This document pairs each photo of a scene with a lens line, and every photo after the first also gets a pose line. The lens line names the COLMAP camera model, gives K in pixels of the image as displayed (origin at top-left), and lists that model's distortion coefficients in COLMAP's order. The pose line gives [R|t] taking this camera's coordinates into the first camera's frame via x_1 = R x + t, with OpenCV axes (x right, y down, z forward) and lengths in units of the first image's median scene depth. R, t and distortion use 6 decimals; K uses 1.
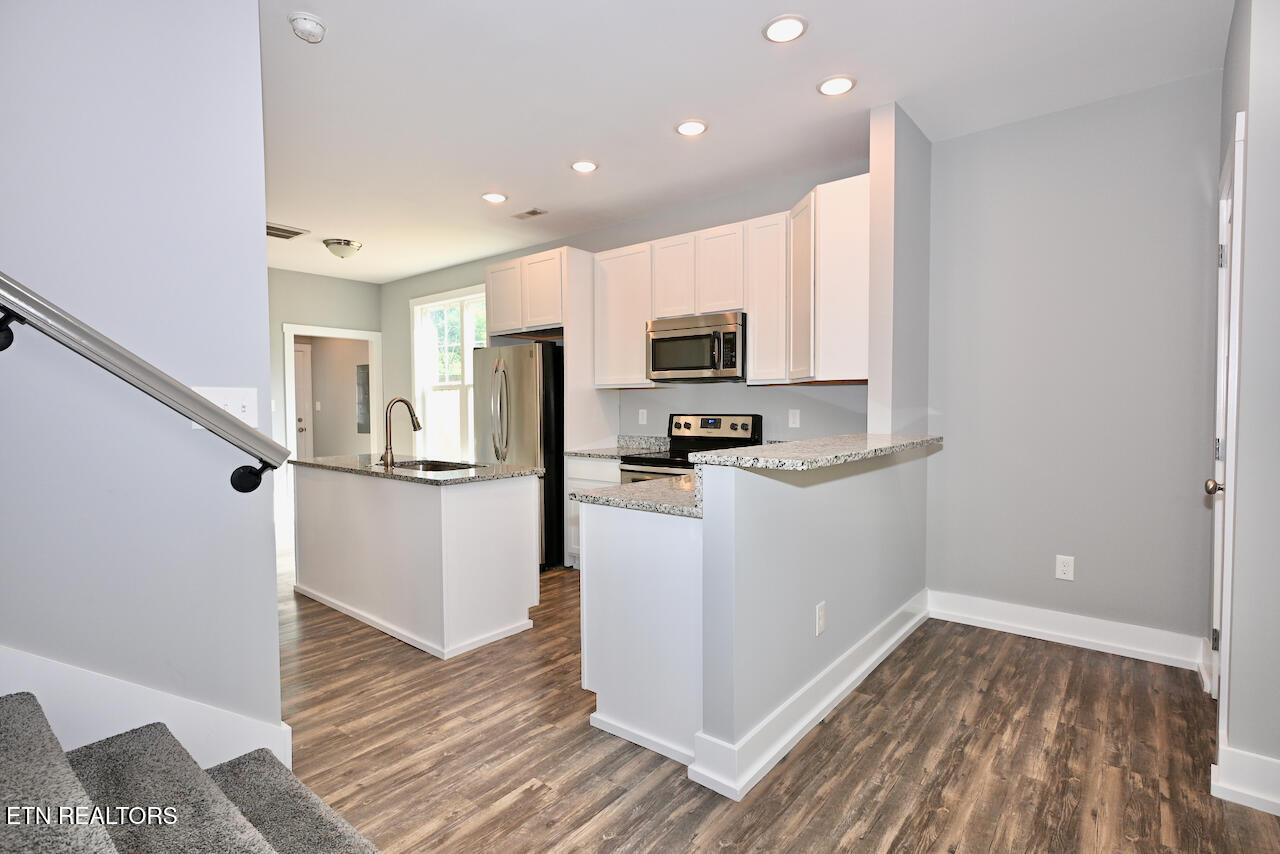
lens RADIAL K [[615.9, 0, 640.1], [0, 615.9, 427.2], [0, 0, 1]] dist [-0.004048, 0.003231]
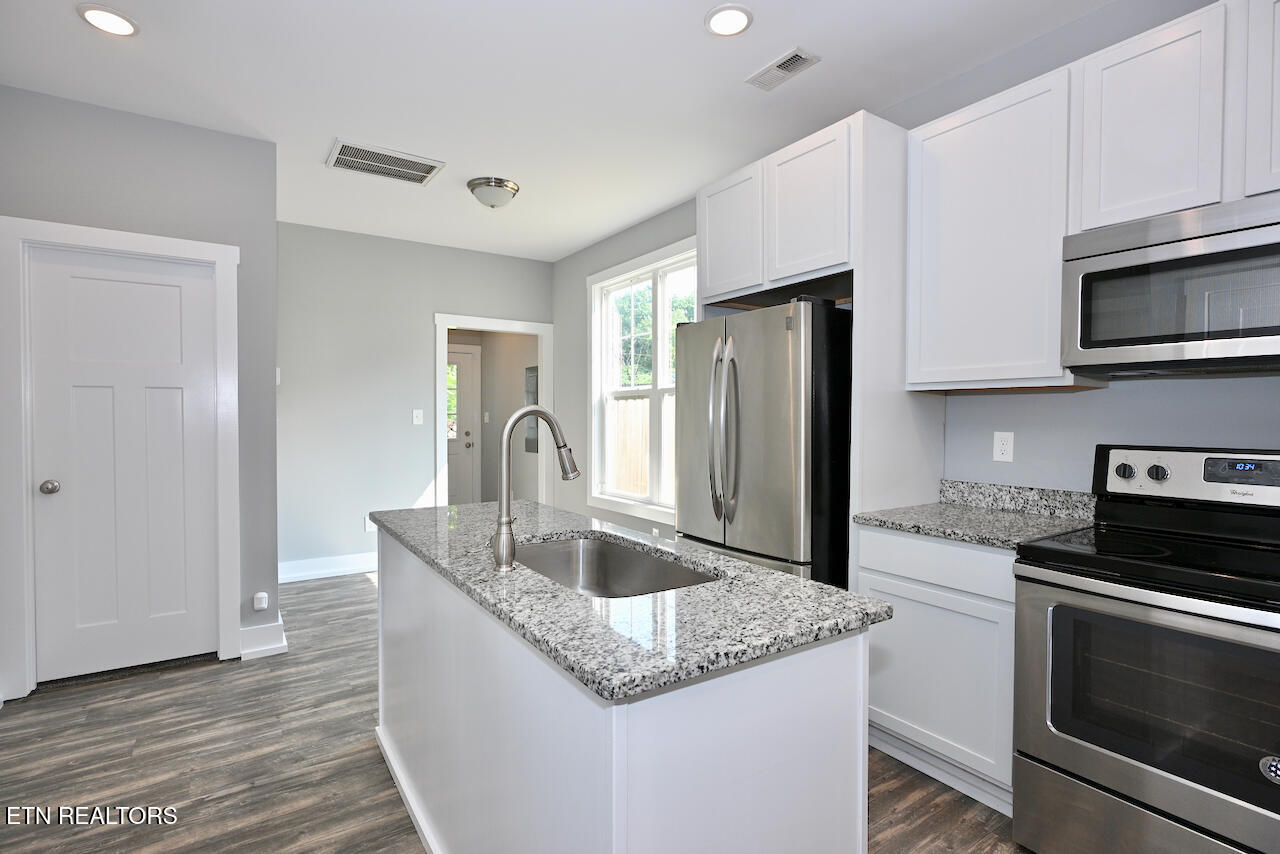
lens RADIAL K [[615.9, 0, 640.2], [0, 615.9, 431.1], [0, 0, 1]] dist [-0.004048, 0.003231]
pose [[0.958167, 0.013894, -0.285871, -0.162188], [-0.017454, 0.999799, -0.009907, -0.023237], [0.285676, 0.014482, 0.958217, 0.513196]]
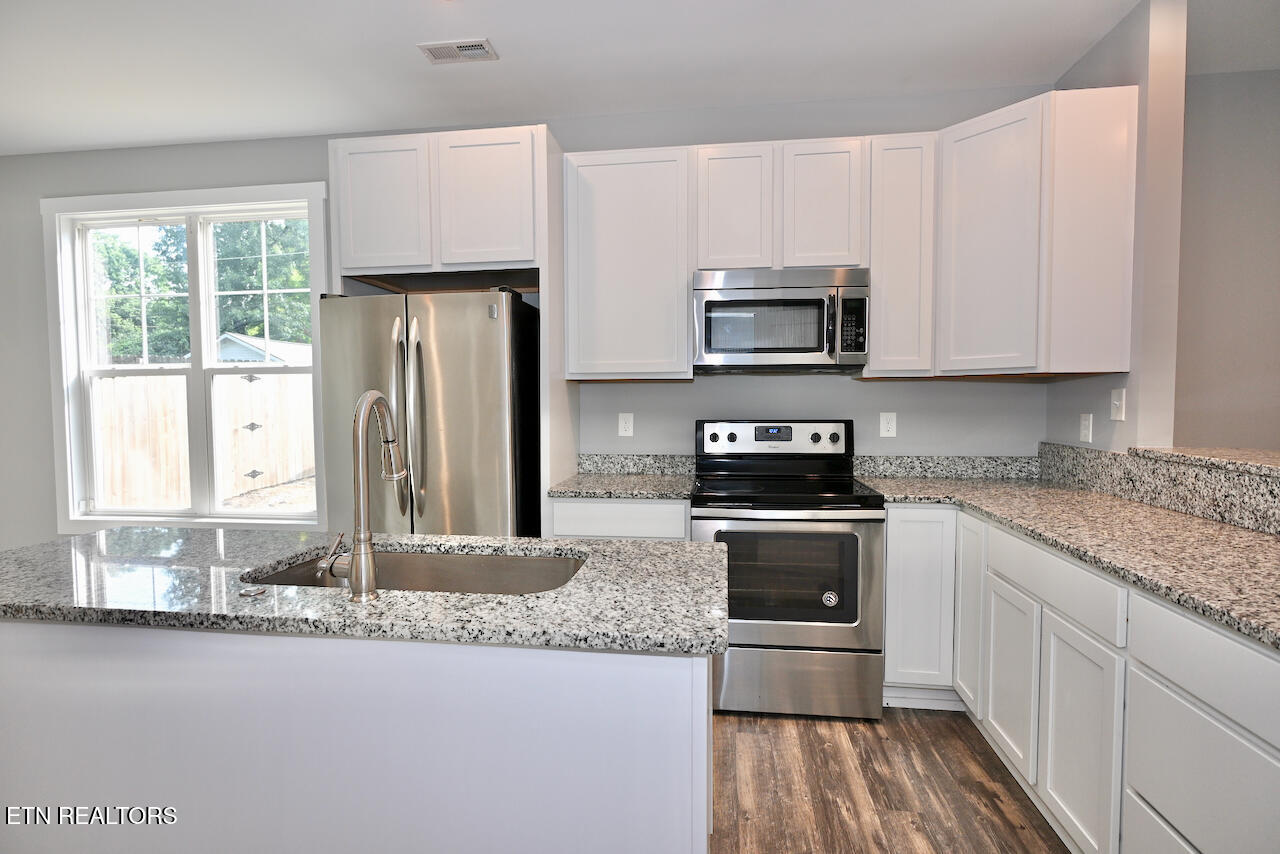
lens RADIAL K [[615.9, 0, 631.5], [0, 615.9, 434.5], [0, 0, 1]] dist [-0.004048, 0.003231]
pose [[0.848994, -0.028390, 0.527639, -0.394447], [0.020535, 0.999574, 0.020741, -0.023797], [-0.528003, -0.006774, 0.849216, 0.530547]]
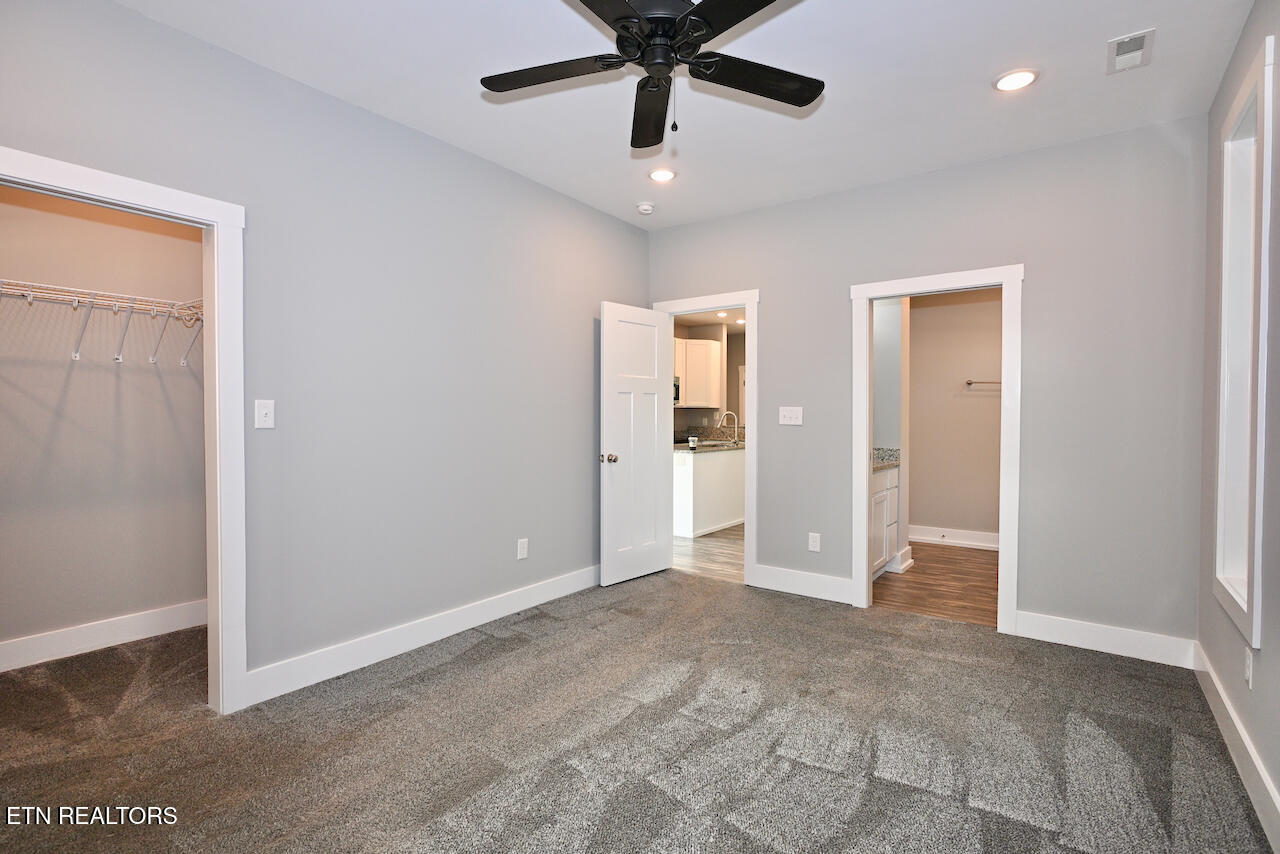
lens RADIAL K [[615.9, 0, 637.8], [0, 615.9, 426.9], [0, 0, 1]] dist [-0.004048, 0.003231]
pose [[-0.060644, -0.019145, 0.997976, -2.140094], [0.028389, 0.999379, 0.020897, -0.045901], [-0.997756, 0.029599, -0.060063, 1.246795]]
